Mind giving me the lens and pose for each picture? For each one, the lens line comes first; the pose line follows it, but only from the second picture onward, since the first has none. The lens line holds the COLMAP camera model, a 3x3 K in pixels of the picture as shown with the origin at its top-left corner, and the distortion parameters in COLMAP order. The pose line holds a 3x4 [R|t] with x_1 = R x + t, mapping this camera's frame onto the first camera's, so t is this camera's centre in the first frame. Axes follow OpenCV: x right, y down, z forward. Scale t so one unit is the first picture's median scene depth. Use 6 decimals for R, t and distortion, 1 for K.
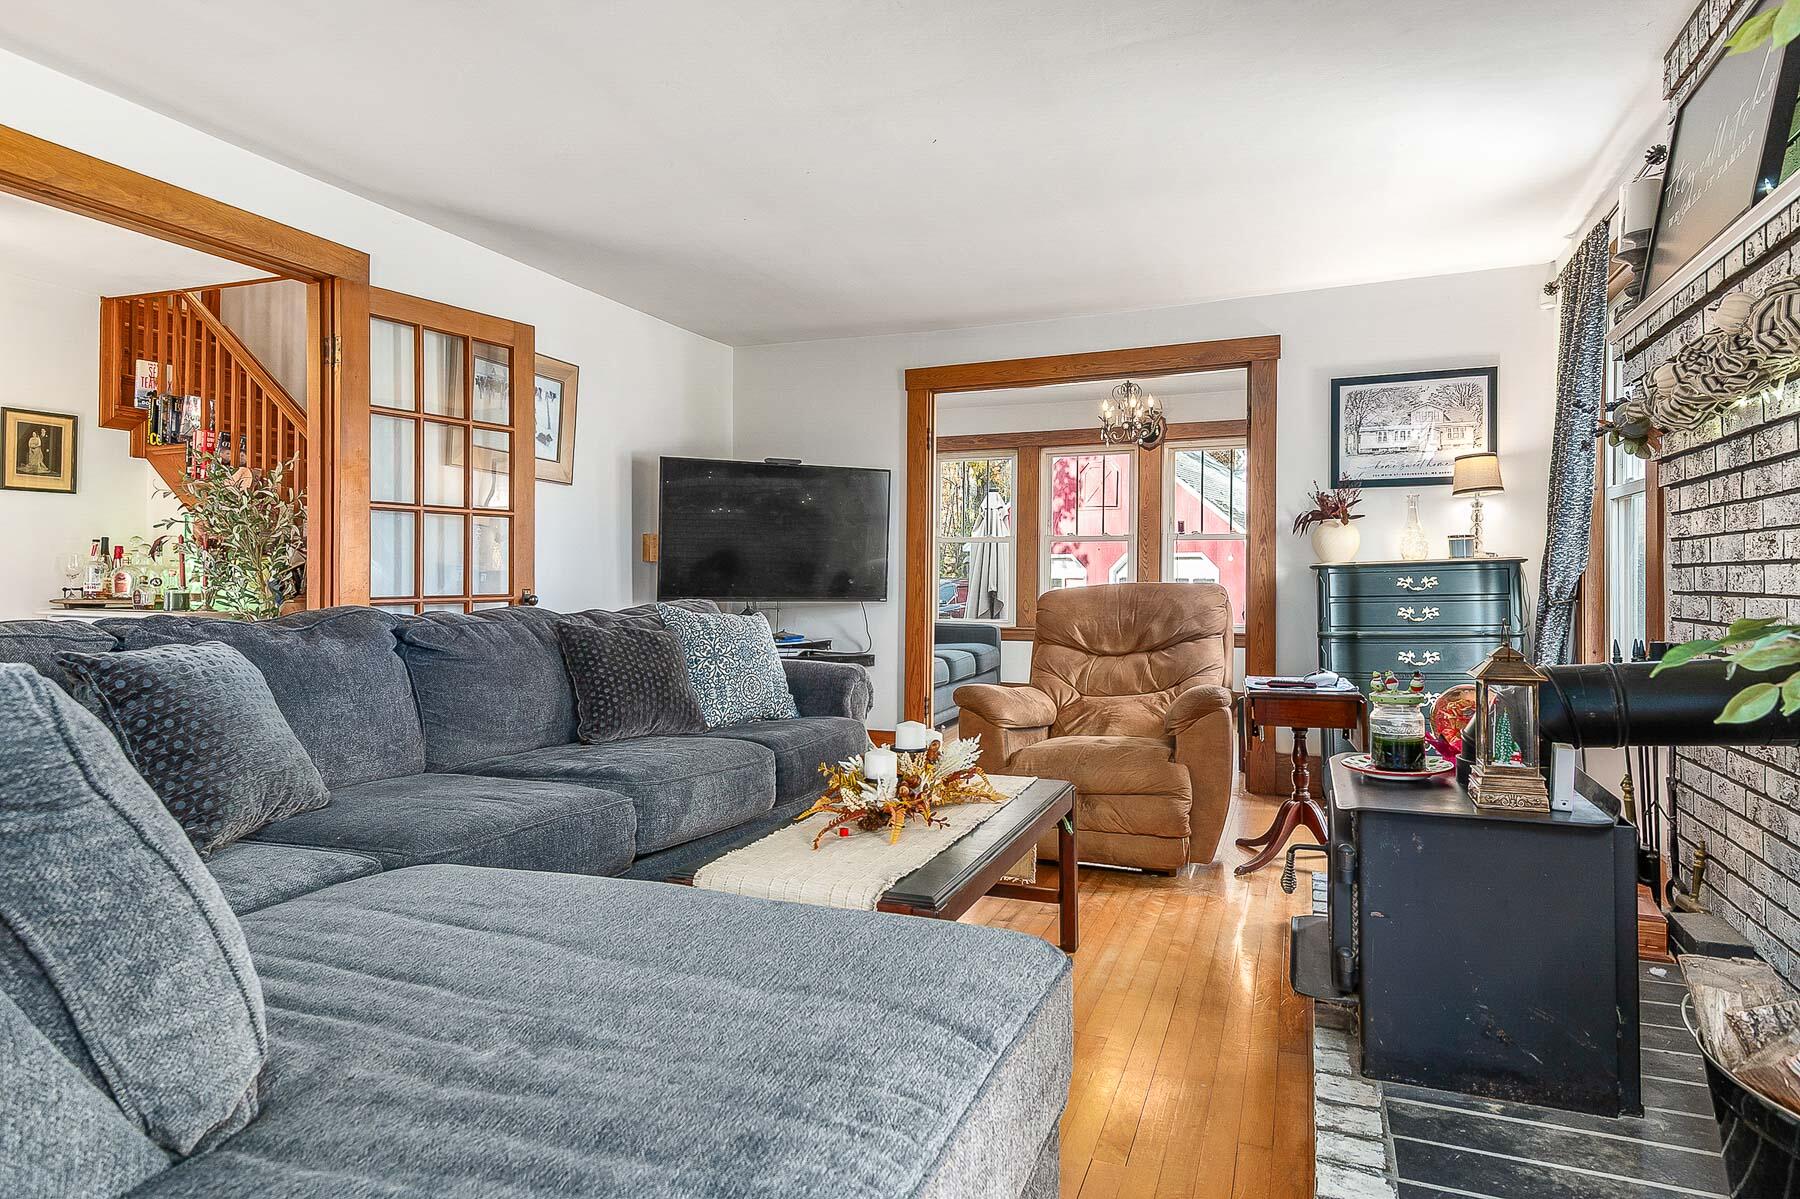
lens RADIAL K [[1029.0, 0, 900.0], [0, 1029.0, 599.5], [0, 0, 1]] dist [0.000302, 0.000003]
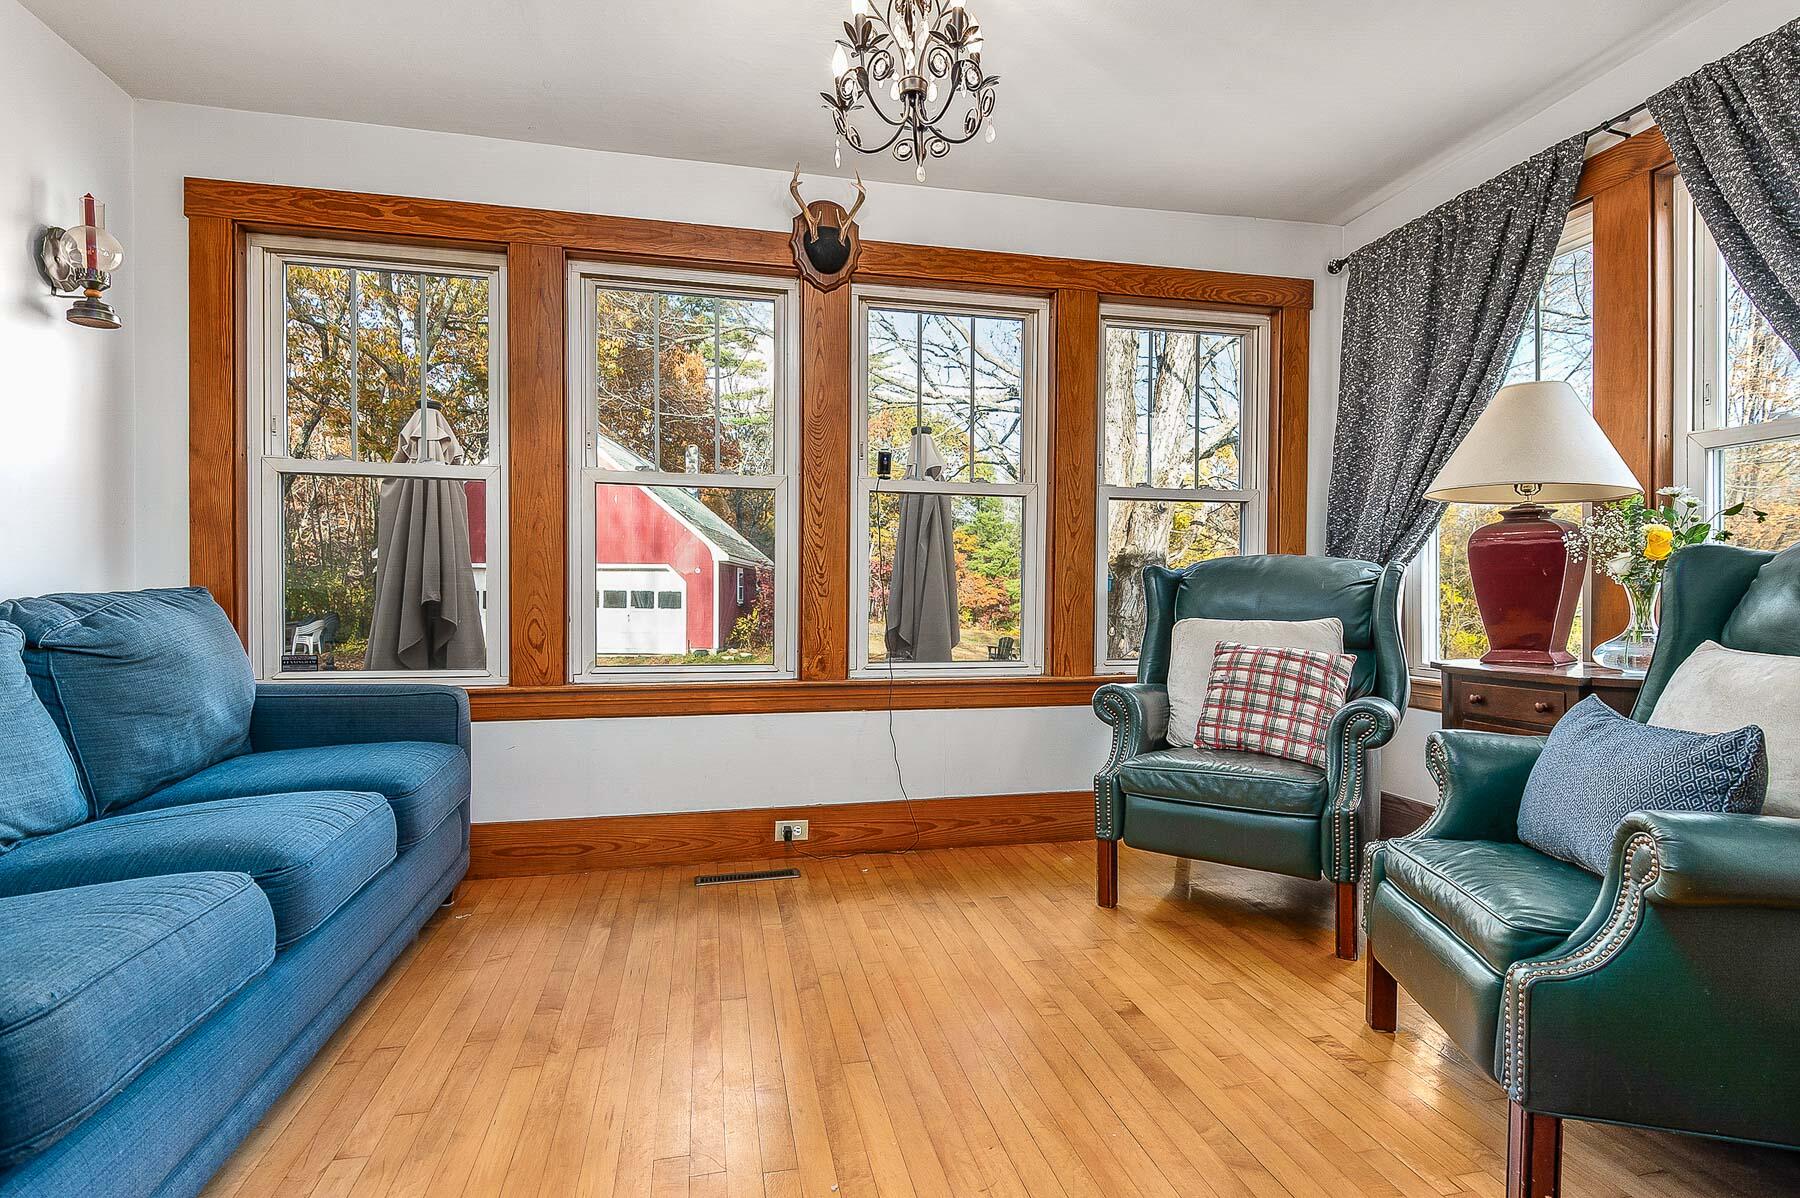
lens RADIAL K [[878.6, 0, 900.0], [0, 878.6, 599.0], [0, 0, 1]] dist [0.036495, -0.030321]
pose [[0.828376, -0.002901, 0.560165, 0.046670], [0.001429, 0.999994, 0.003067, -0.007571], [-0.560170, -0.001740, 0.828376, 0.651493]]
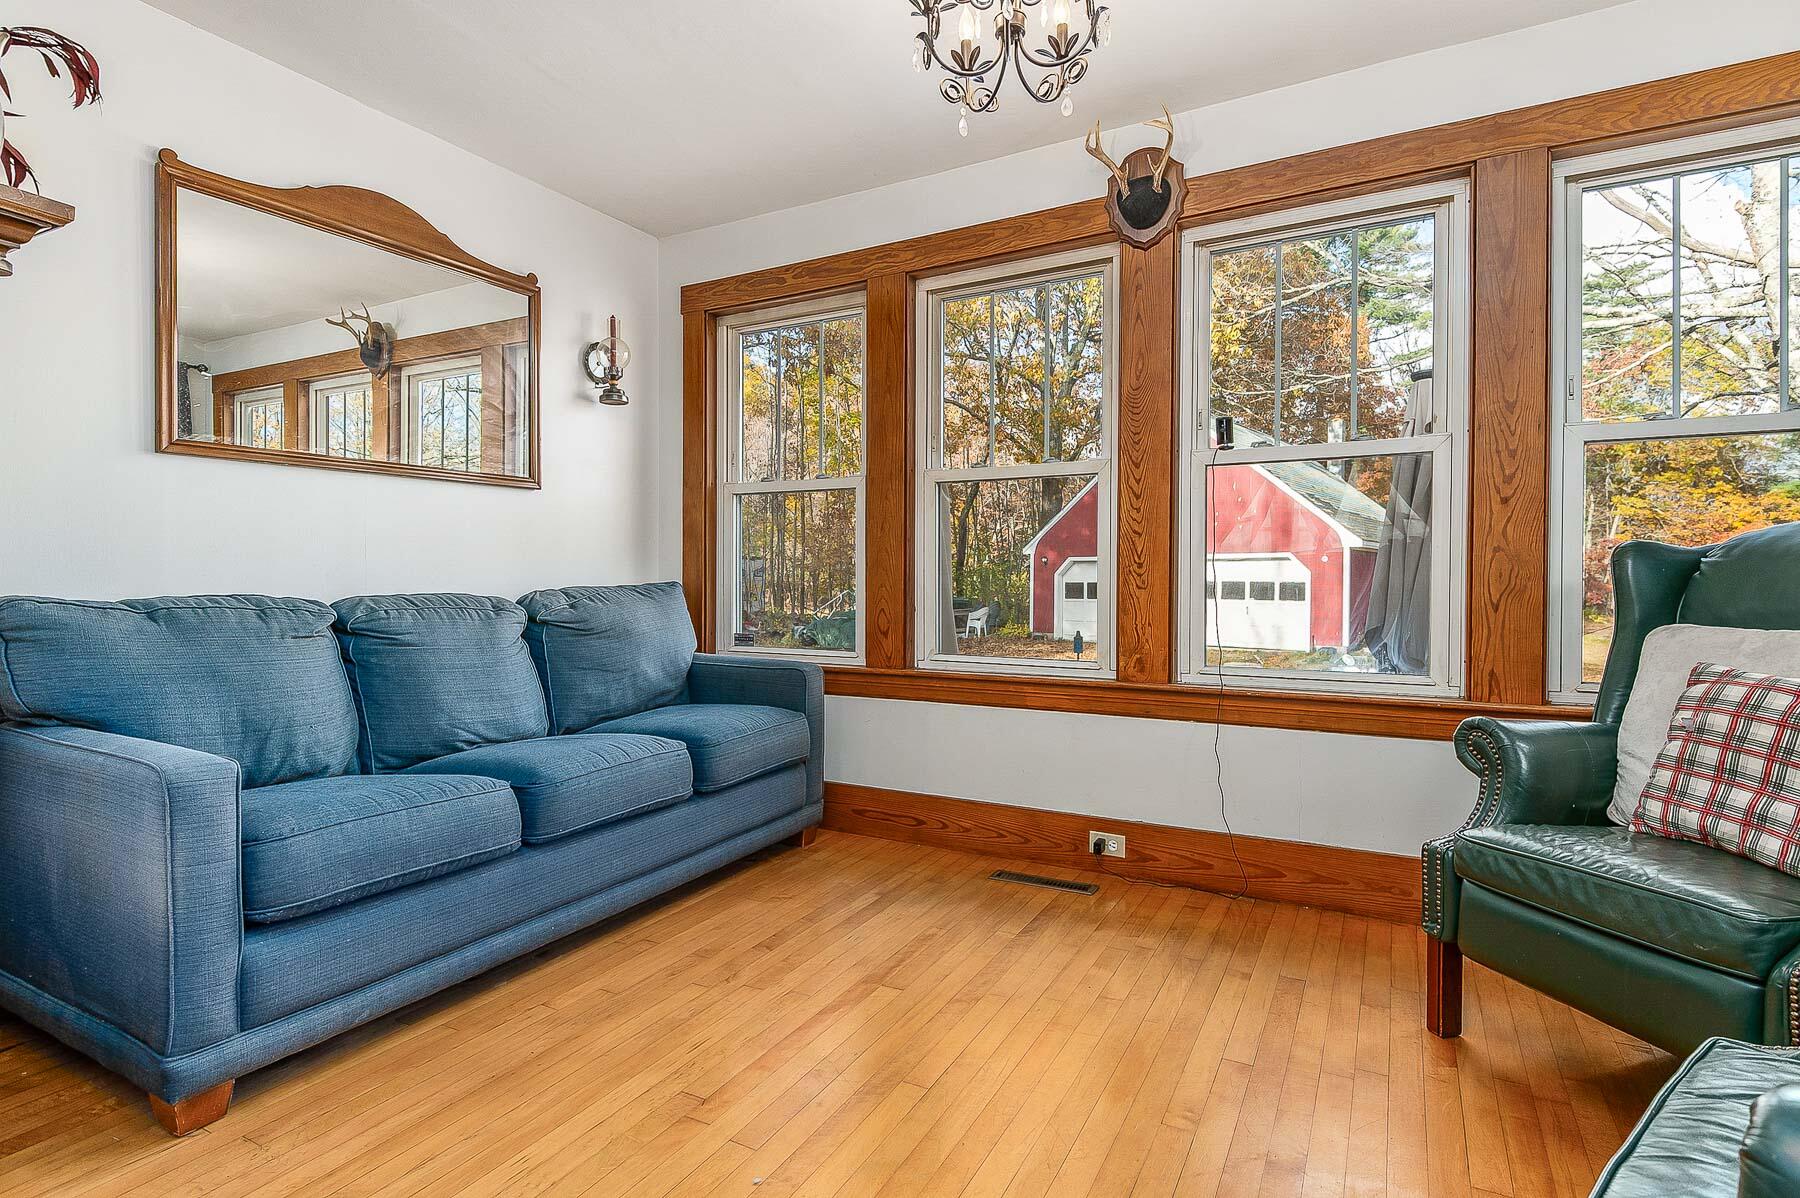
lens RADIAL K [[893.7, 0, 898.0], [0, 893.7, 576.6], [0, 0, 1]] dist [0.038774, -0.032287]
pose [[0.991501, -0.003141, -0.130063, 0.190176], [0.001492, 0.999917, -0.012775, -0.007896], [0.130093, 0.012473, 0.991423, 0.627700]]
